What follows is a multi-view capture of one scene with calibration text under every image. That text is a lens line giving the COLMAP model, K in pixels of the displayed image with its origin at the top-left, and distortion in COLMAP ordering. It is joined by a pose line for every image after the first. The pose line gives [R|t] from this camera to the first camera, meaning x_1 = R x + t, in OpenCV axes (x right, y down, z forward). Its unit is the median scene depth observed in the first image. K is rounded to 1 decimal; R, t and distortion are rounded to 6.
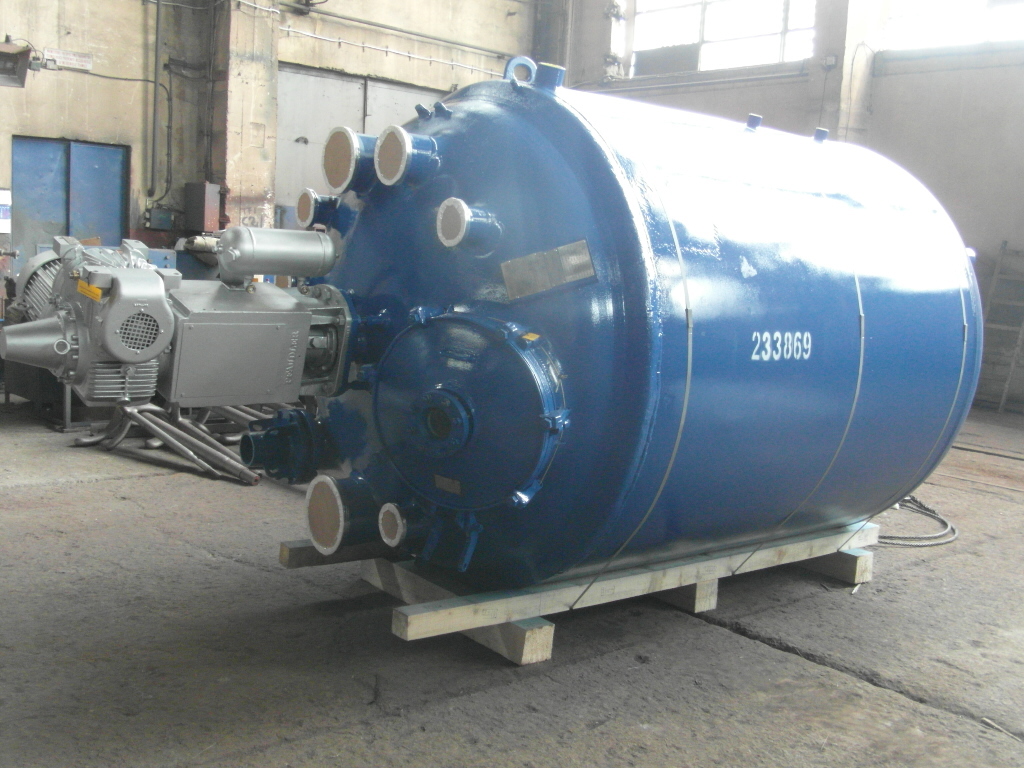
lens RADIAL K [[1053.8, 0, 512.0], [0, 1053.8, 384.0], [0, 0, 1]] dist [0.014546, 0.009778]
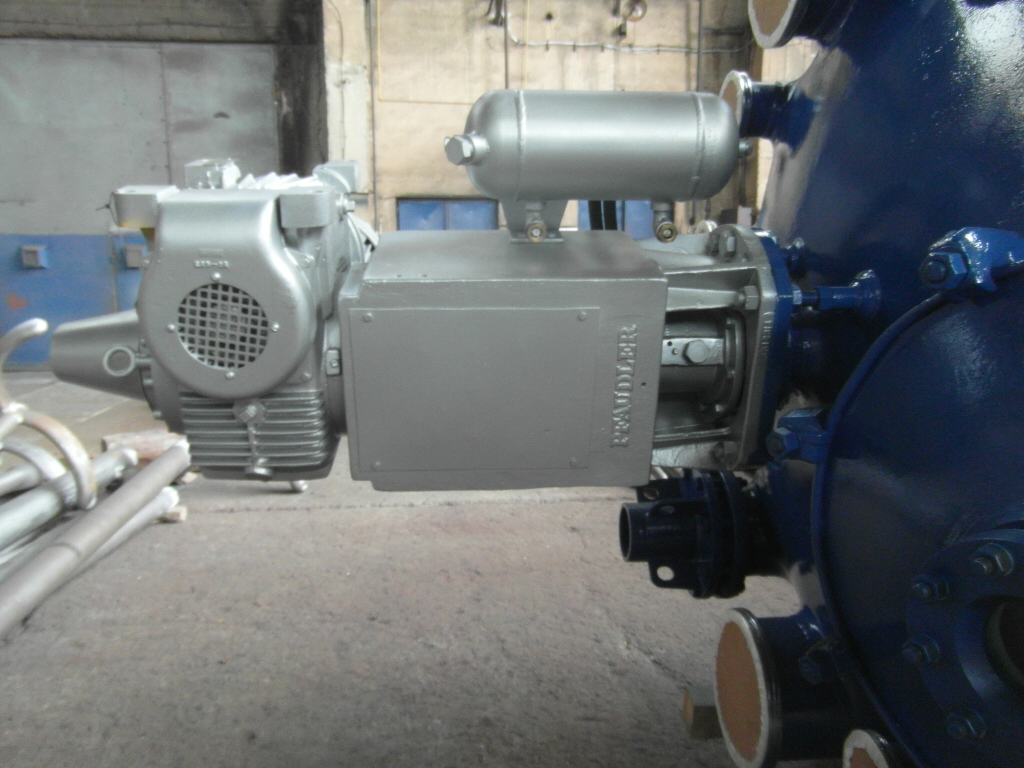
lens RADIAL K [[773.0, 0, 512.0], [0, 773.0, 384.0], [0, 0, 1]] dist [-0.056708, 0.055477]
pose [[0.816896, 0.021936, -0.576368, -0.061038], [-0.021306, 0.999742, 0.007852, -0.026118], [0.576391, 0.005865, 0.817153, 0.675503]]
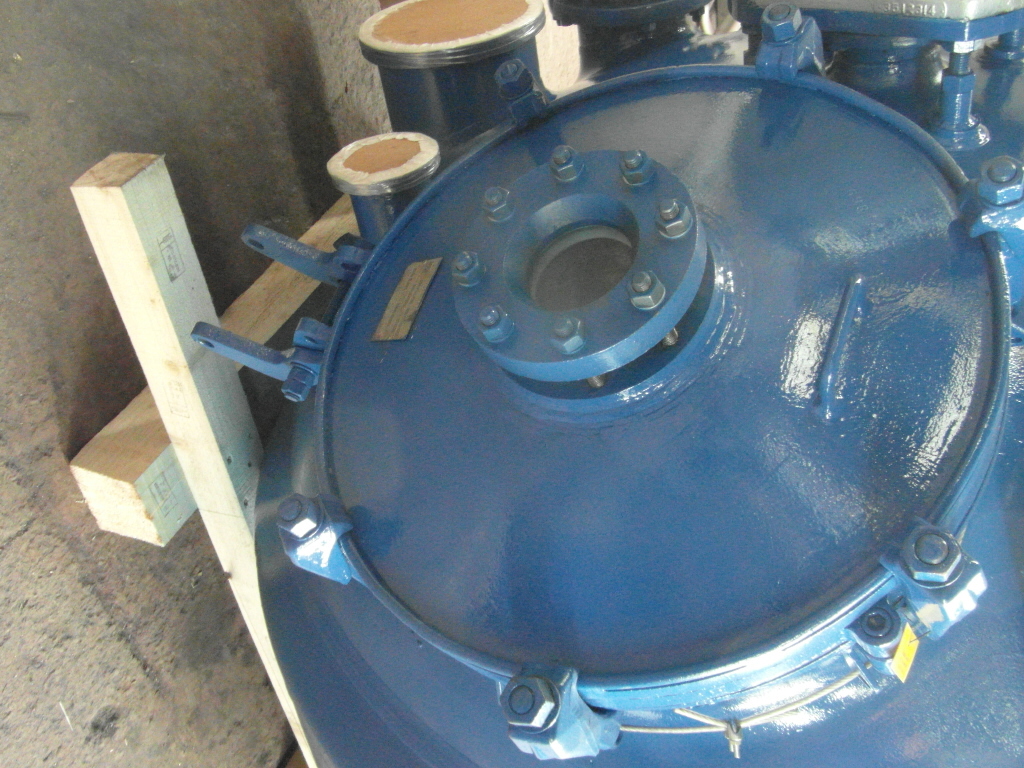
lens RADIAL K [[1016.8, 0, 512.0], [0, 1016.8, 384.0], [0, 0, 1]] dist [-0.021390, -0.012338]
pose [[-0.058584, 0.998244, -0.008733, -0.031817], [-0.967758, -0.054644, 0.245884, -0.008972], [0.244975, 0.022857, 0.969260, 0.656989]]
